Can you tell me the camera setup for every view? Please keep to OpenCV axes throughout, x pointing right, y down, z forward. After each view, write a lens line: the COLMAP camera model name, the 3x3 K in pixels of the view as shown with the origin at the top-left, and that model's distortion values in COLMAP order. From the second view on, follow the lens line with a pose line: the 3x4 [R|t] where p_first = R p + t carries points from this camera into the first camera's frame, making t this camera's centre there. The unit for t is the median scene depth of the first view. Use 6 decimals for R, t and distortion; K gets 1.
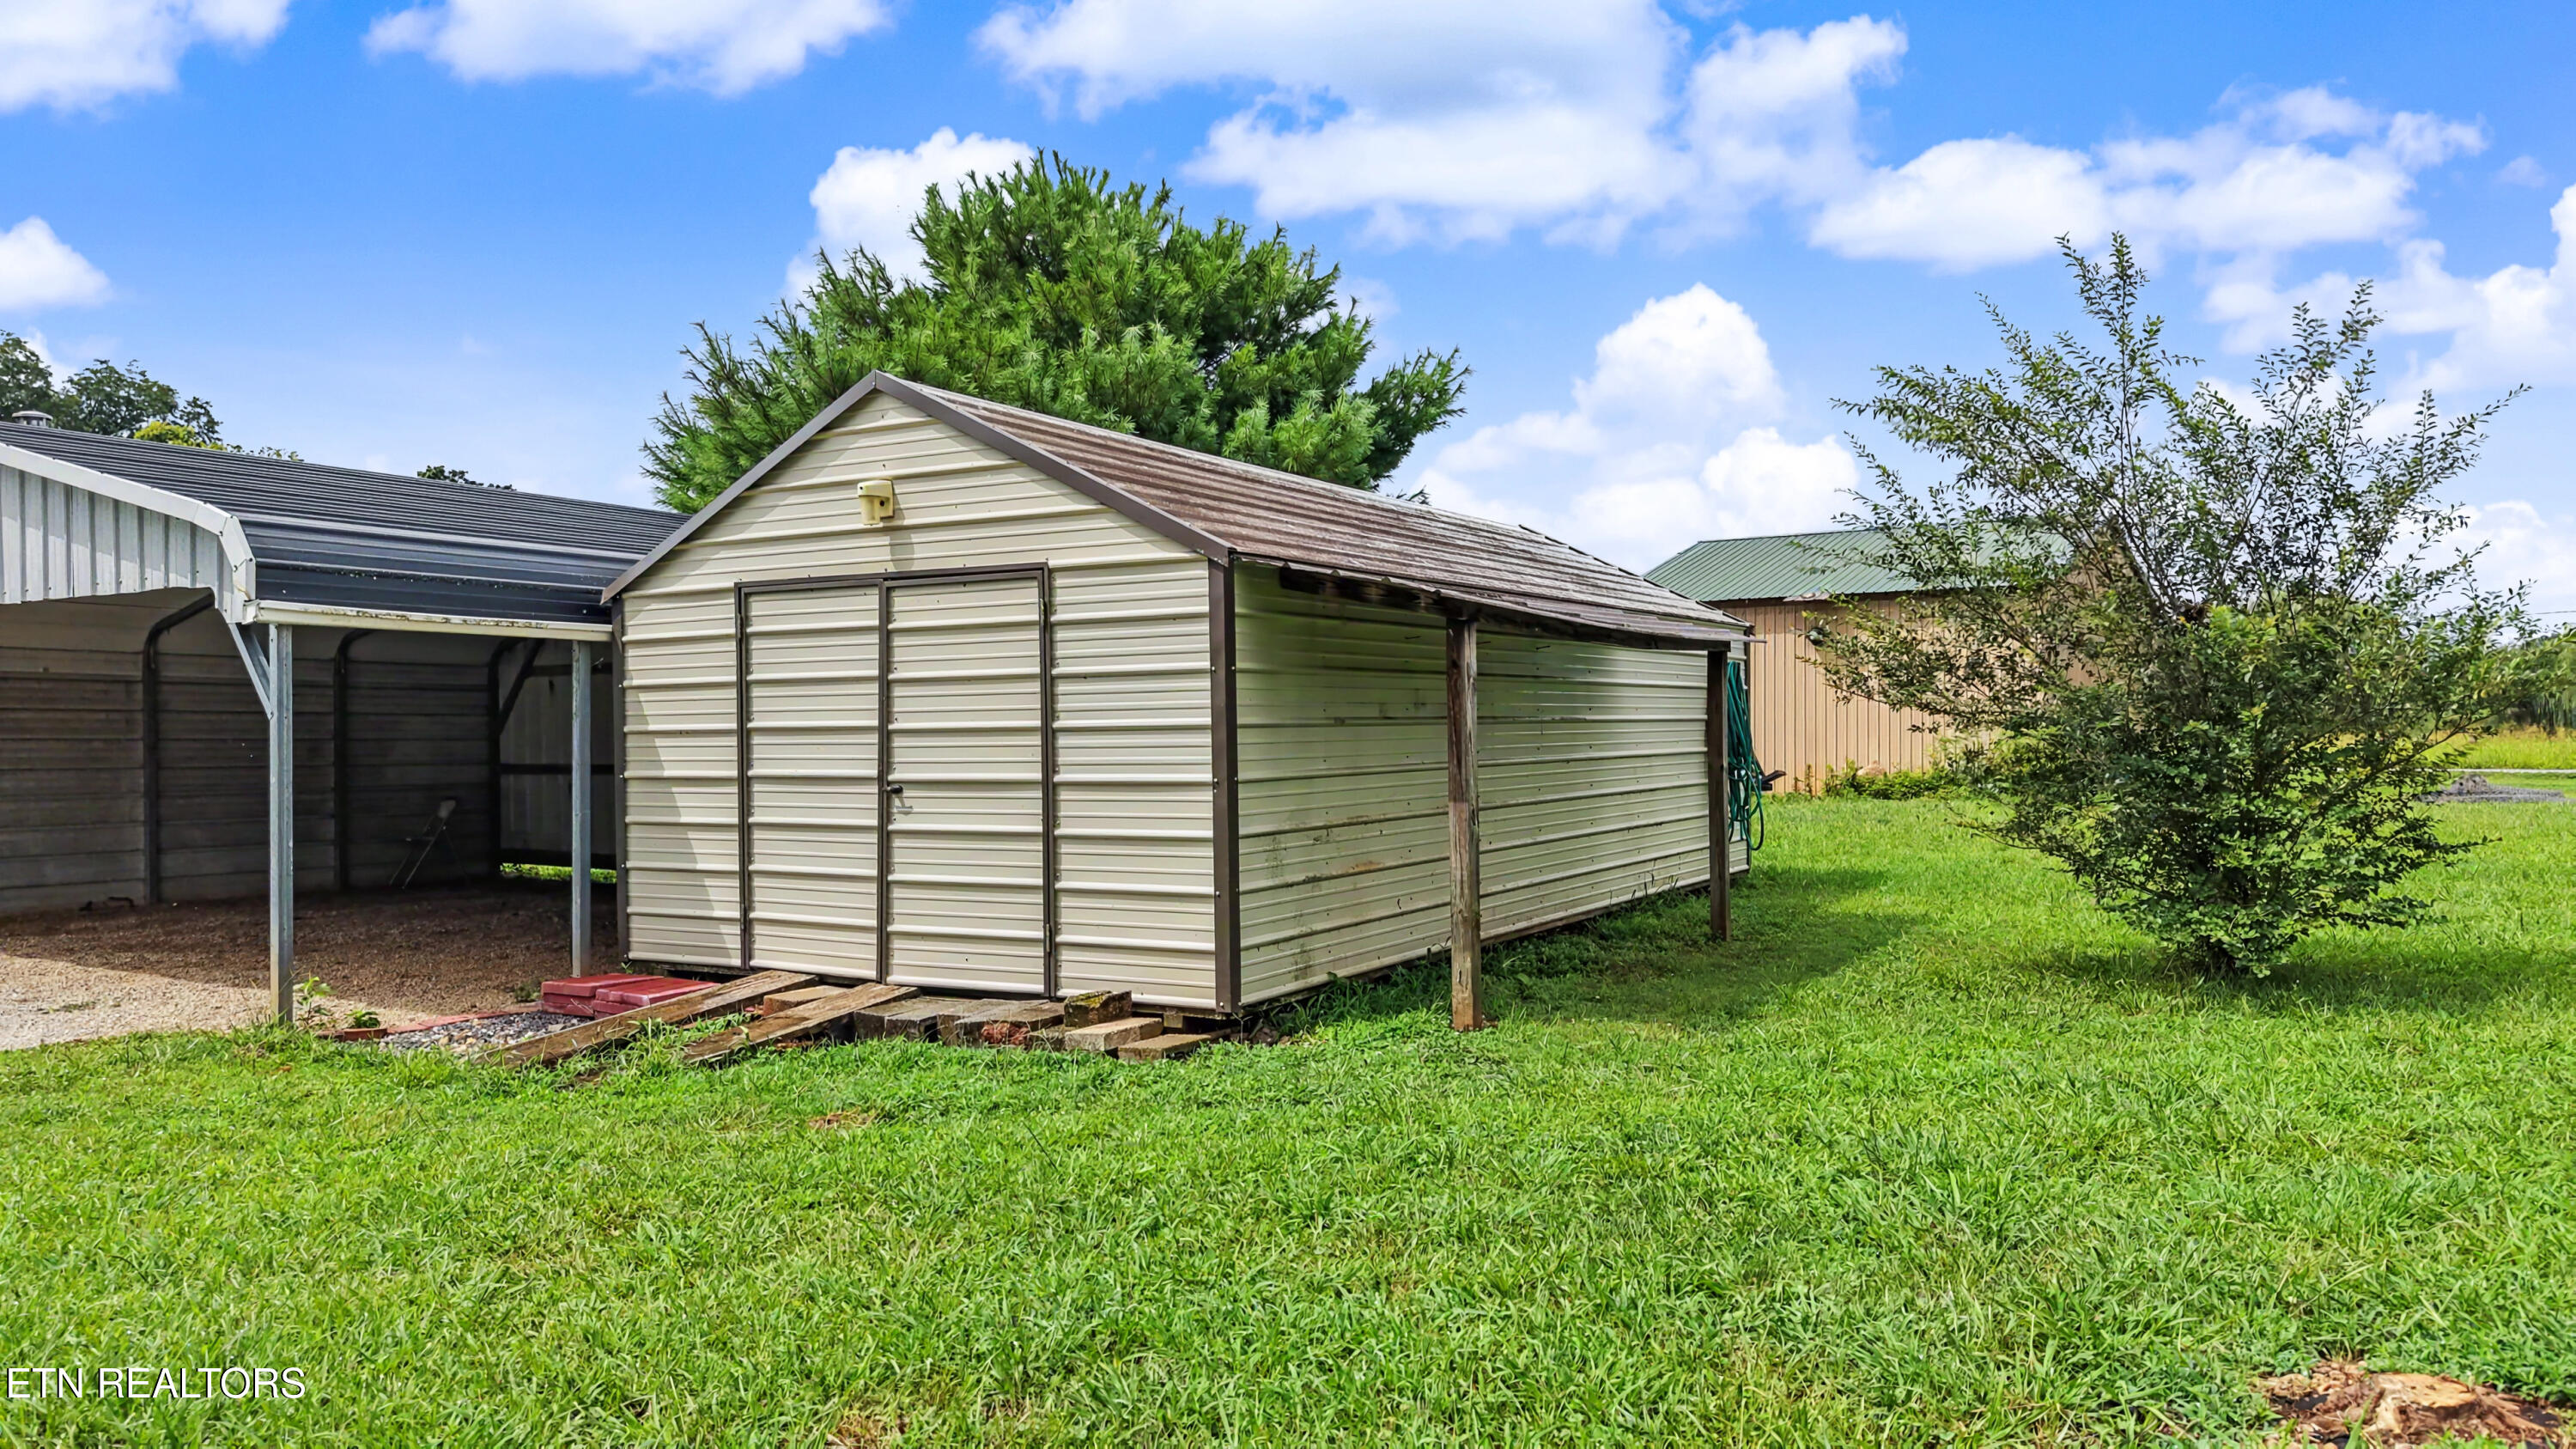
lens RADIAL K [[1736.0, 0, 1335.3], [0, 1736.0, 718.6], [0, 0, 1]] dist [0.082463, -0.197693]
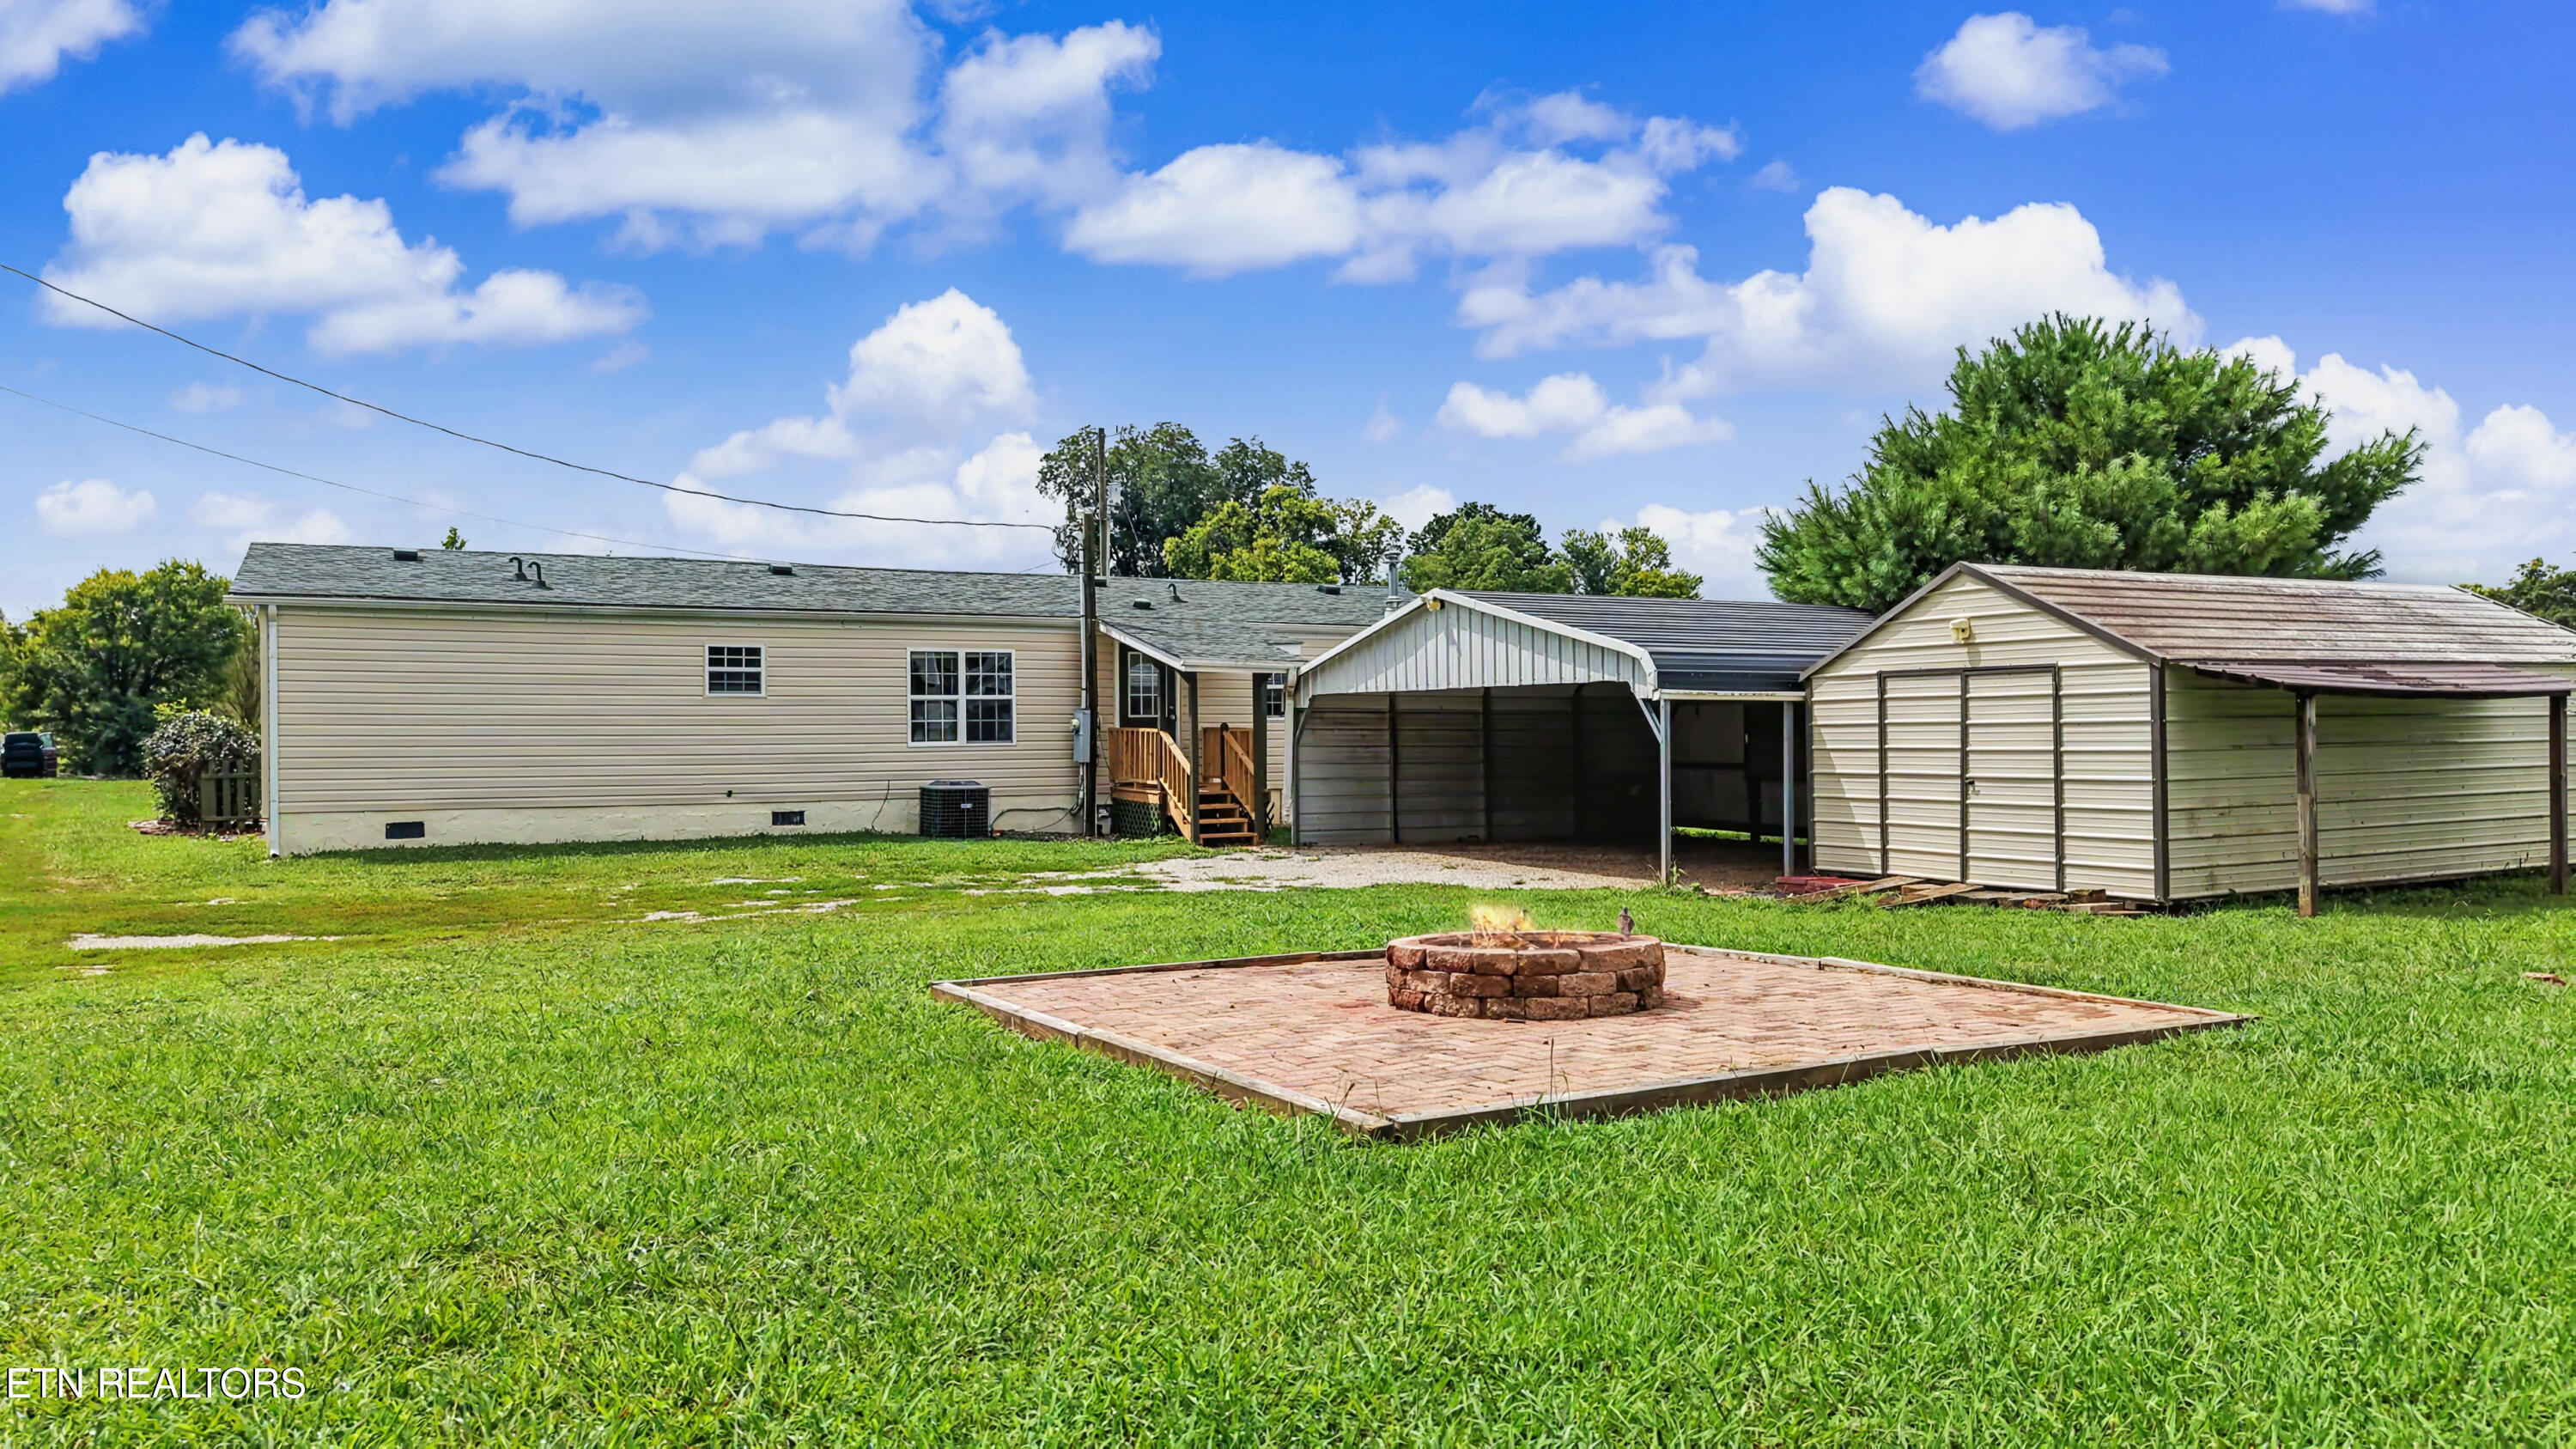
lens RADIAL K [[1716.4, 0, 1298.0], [0, 1716.4, 736.9], [0, 0, 1]] dist [0.024046, -0.025938]
pose [[0.842670, 0.002546, -0.538424, 0.130899], [0.004463, 0.999921, 0.011714, -0.031364], [0.538412, -0.012274, 0.842592, -0.909576]]
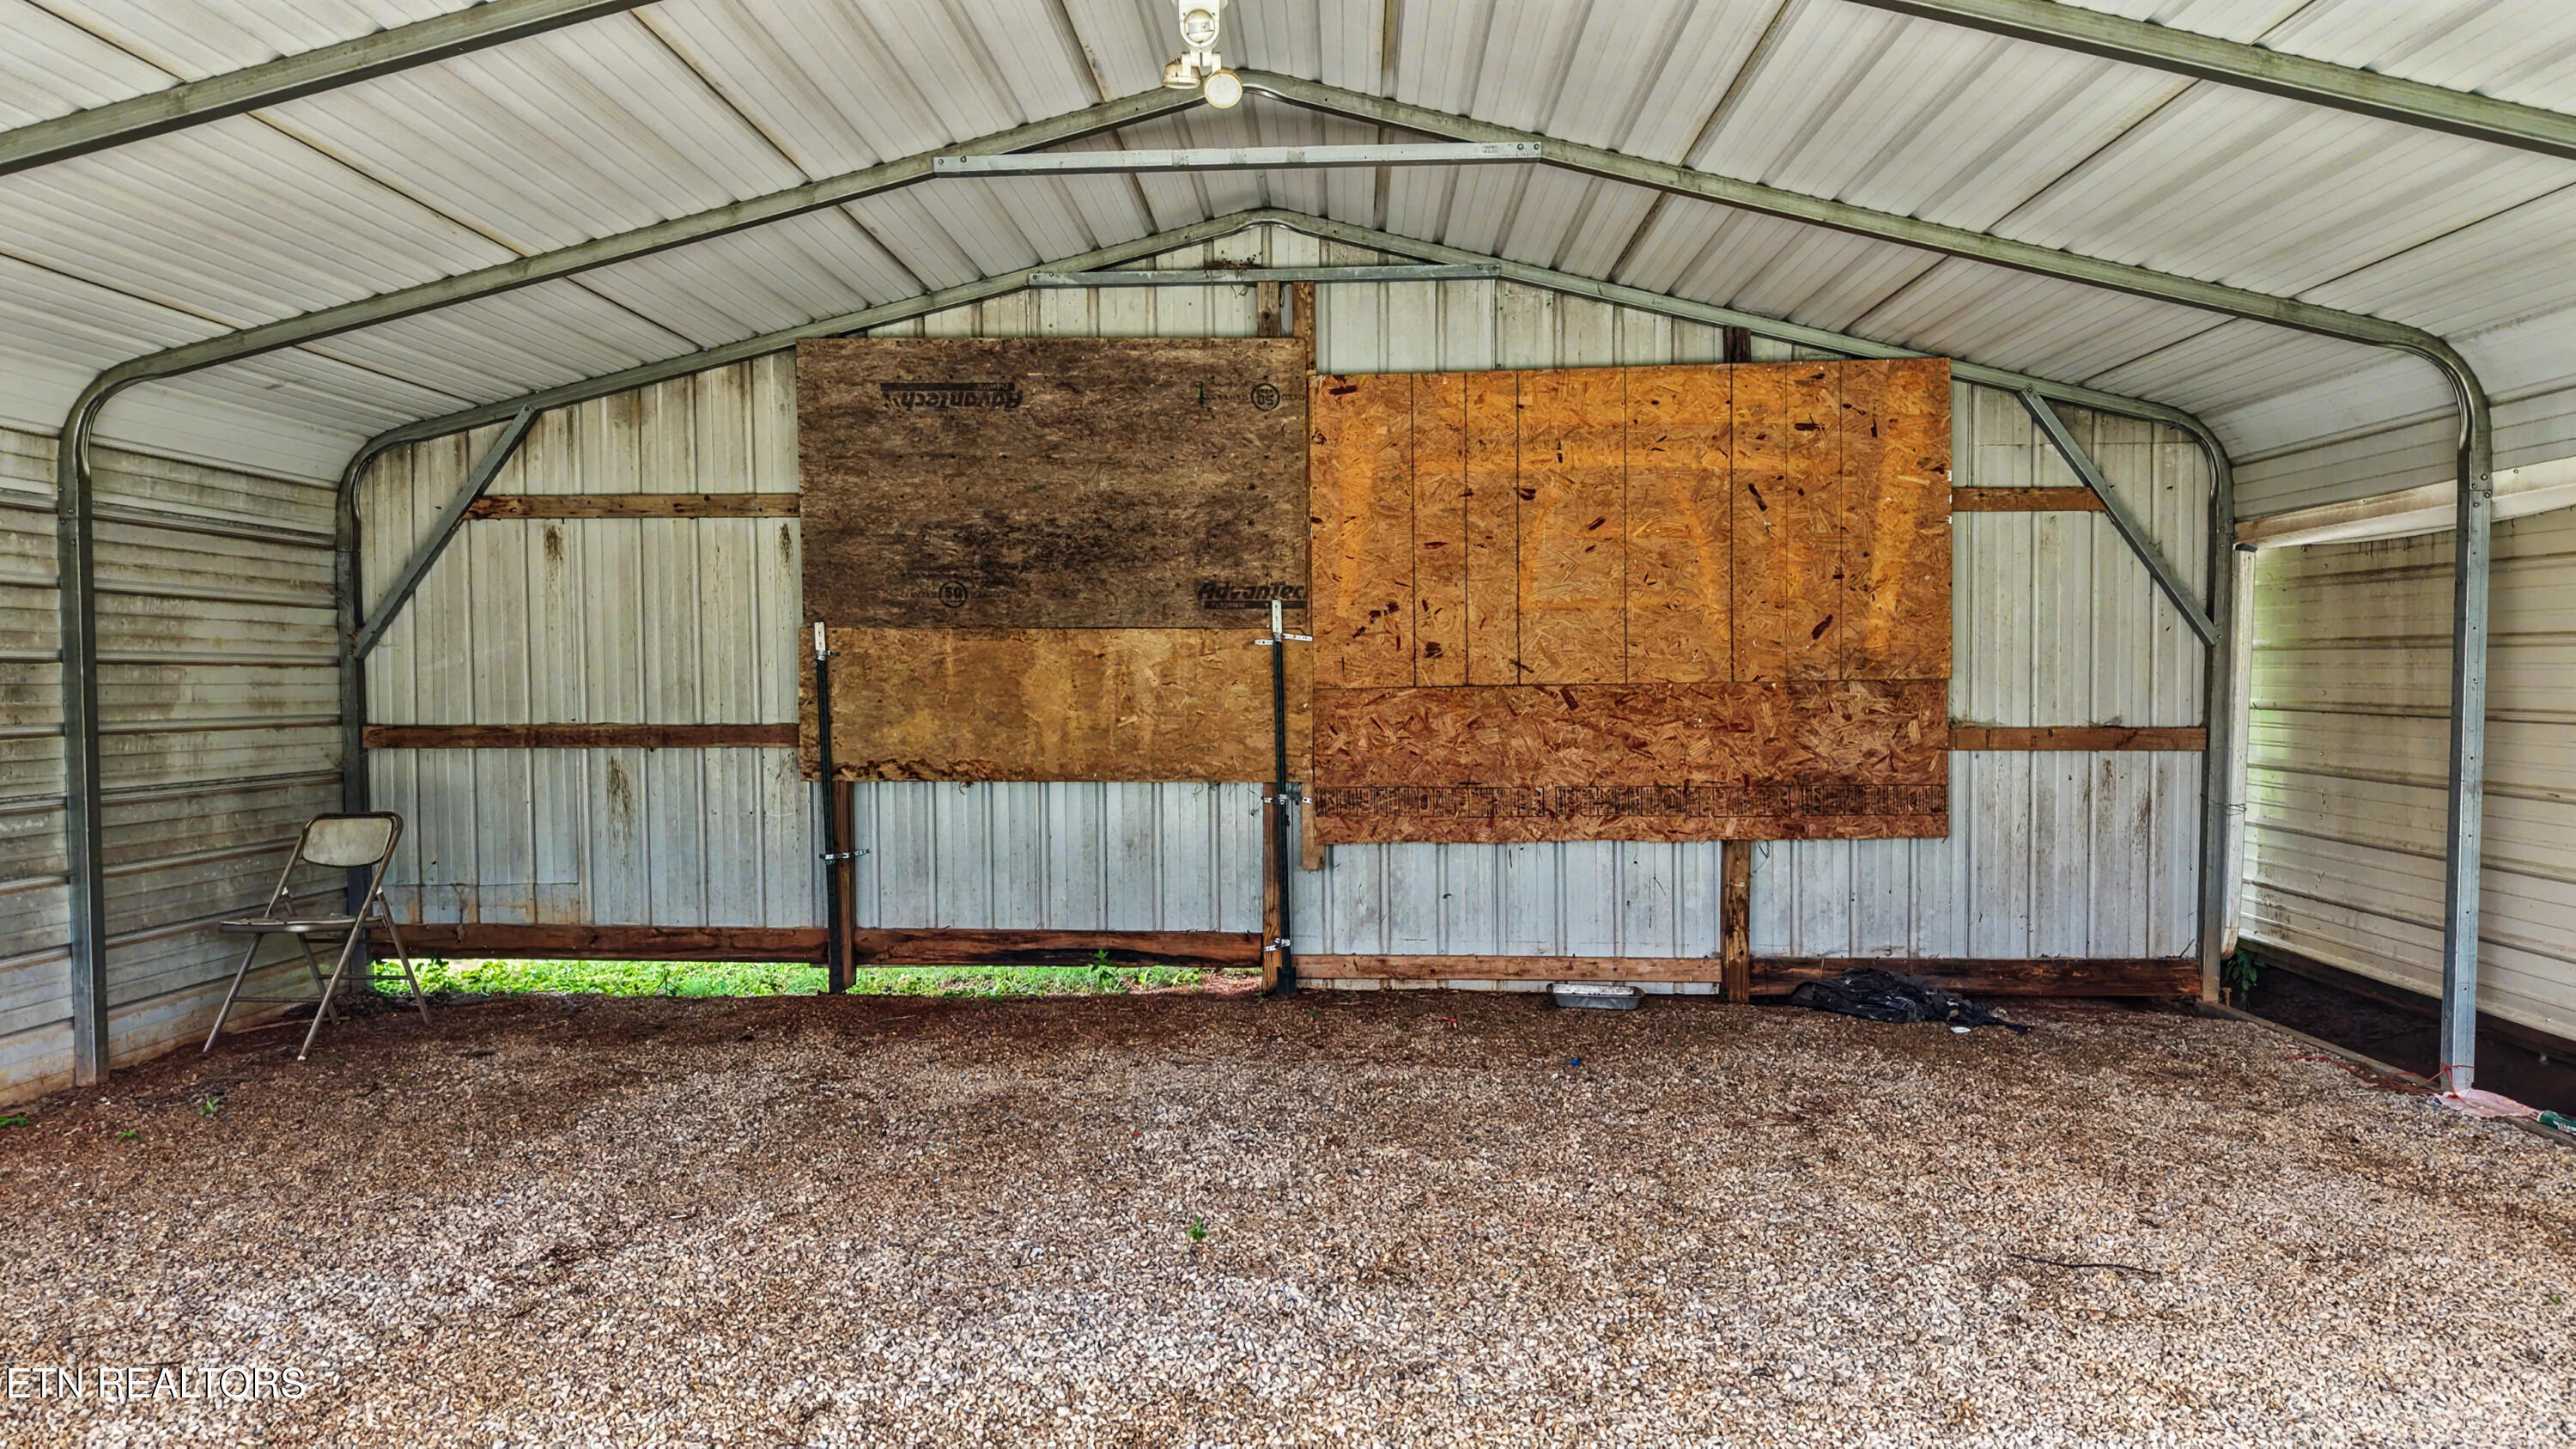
lens RADIAL K [[1716.4, 0, 1298.0], [0, 1716.4, 736.9], [0, 0, 1]] dist [0.024046, -0.025938]
pose [[0.887792, -0.011980, 0.460090, -0.923436], [-0.006607, 0.999226, 0.038767, 0.021872], [-0.460198, -0.037457, 0.887026, 1.034298]]
